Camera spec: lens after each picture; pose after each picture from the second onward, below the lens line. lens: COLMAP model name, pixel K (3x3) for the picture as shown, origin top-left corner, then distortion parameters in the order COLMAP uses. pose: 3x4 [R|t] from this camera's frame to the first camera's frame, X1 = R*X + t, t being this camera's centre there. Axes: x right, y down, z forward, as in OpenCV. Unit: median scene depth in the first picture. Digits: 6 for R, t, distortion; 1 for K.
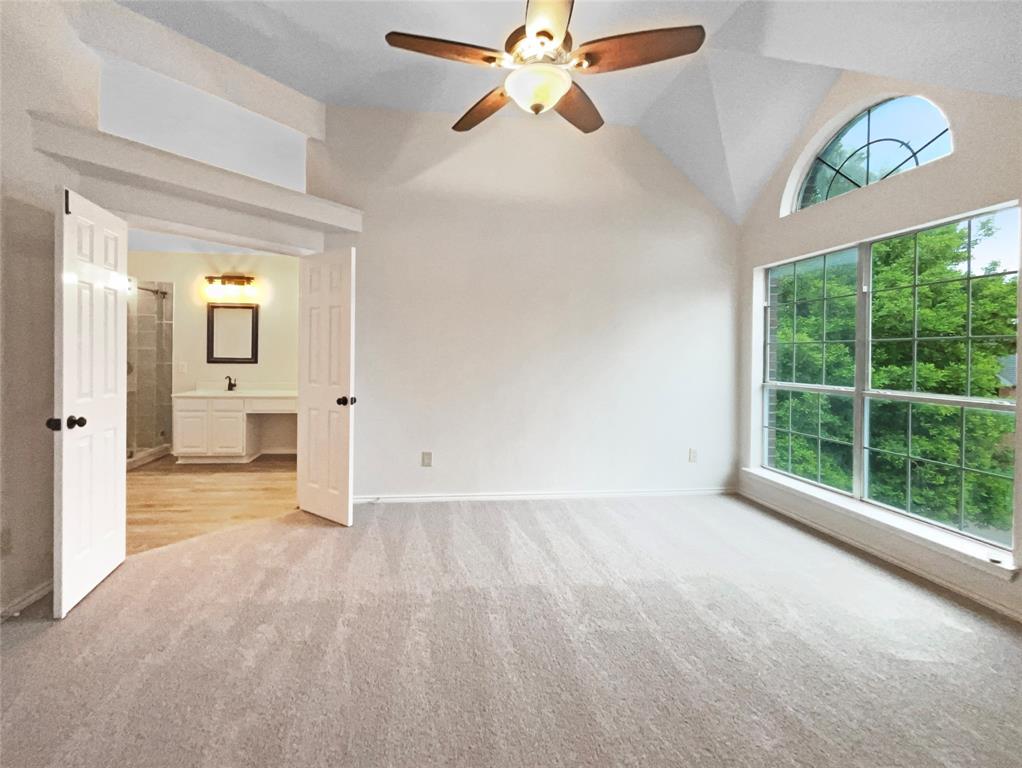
lens RADIAL K [[467.2, 0, 462.3], [0, 467.2, 354.1], [0, 0, 1]] dist [-0.000166, 0.001884]
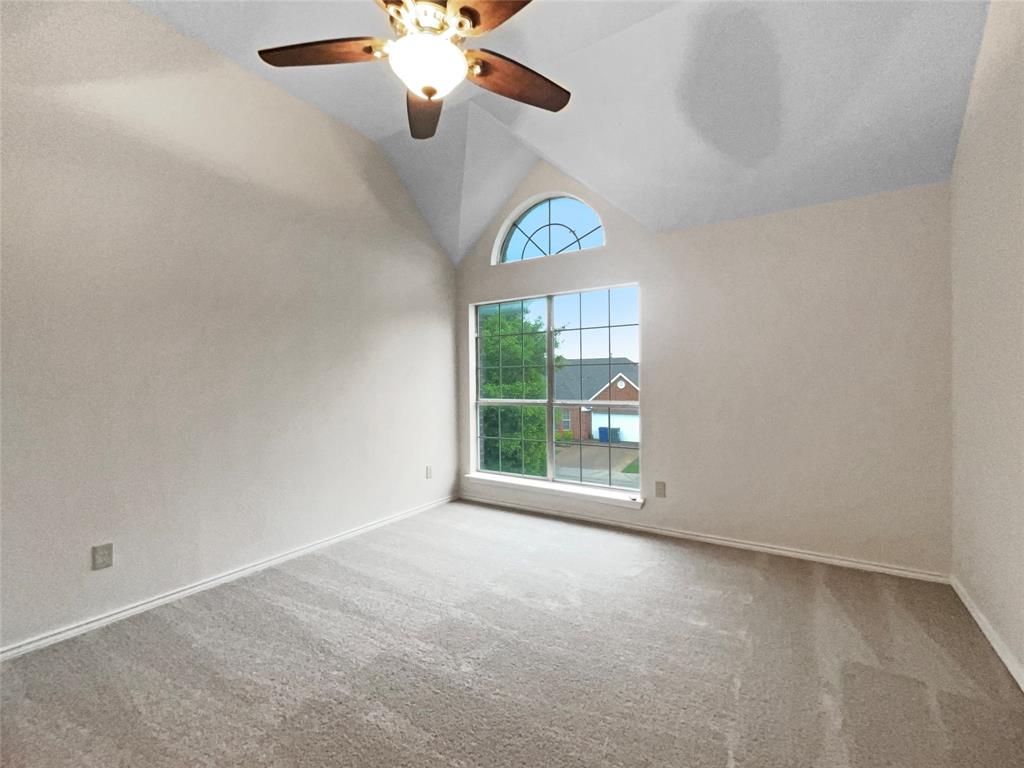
lens RADIAL K [[465.2, 0, 507.0], [0, 465.2, 381.5], [0, 0, 1]] dist [0.000871, 0.000510]
pose [[0.597147, -0.022926, 0.801804, -0.291052], [0.017643, 0.999725, 0.015446, -0.005635], [-0.801937, 0.004923, 0.597388, 0.247169]]
